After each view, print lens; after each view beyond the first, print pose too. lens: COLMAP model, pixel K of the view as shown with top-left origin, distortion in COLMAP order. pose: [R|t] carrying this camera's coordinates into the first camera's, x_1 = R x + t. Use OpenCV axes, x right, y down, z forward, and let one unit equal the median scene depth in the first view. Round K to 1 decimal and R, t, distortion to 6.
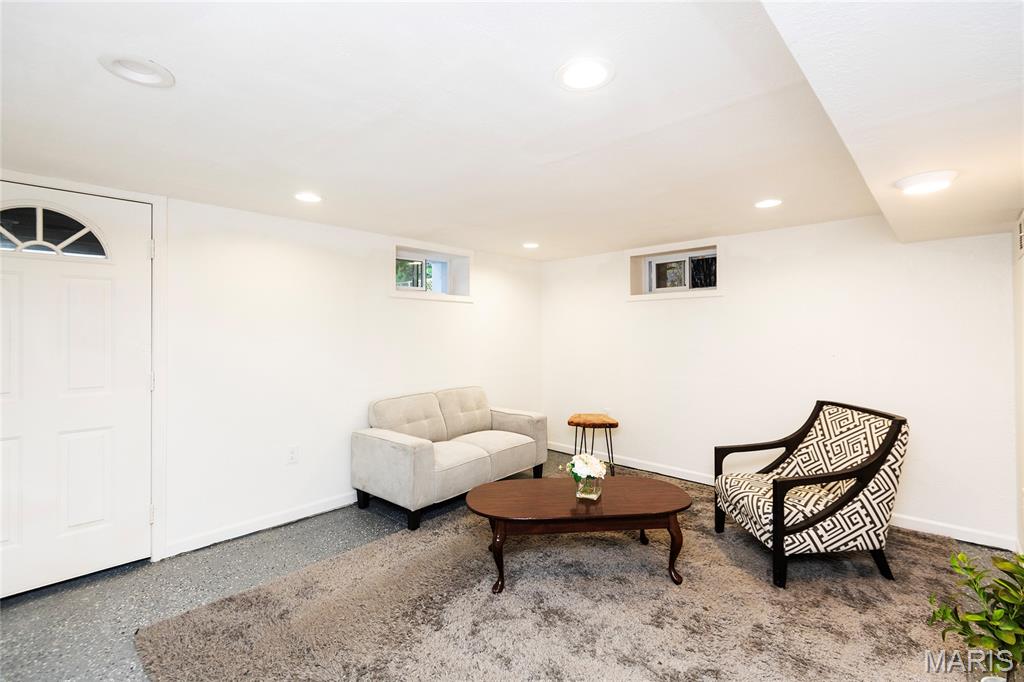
lens RADIAL K [[481.6, 0, 511.5], [0, 481.6, 338.4], [0, 0, 1]] dist [0.081278, 0.000149]
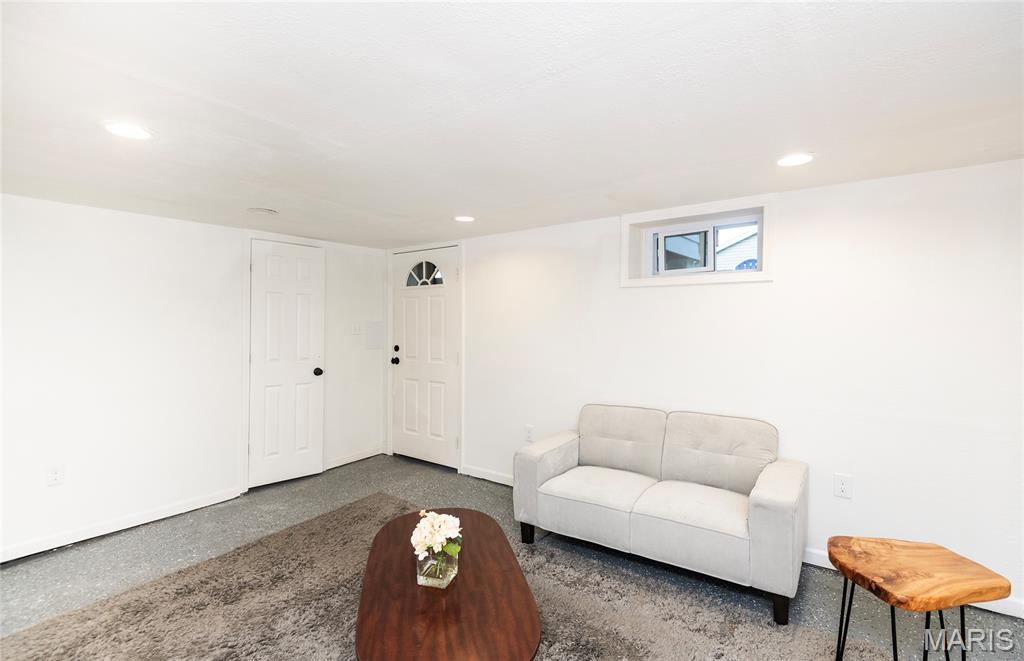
lens RADIAL K [[485.2, 0, 512.9], [0, 485.2, 325.6], [0, 0, 1]] dist [0.000001, 0.000000]
pose [[0.110316, 0.017497, -0.993743, 0.665043], [-0.004992, 0.999842, 0.017050, -0.036160], [0.993884, 0.003080, 0.110386, 0.832530]]
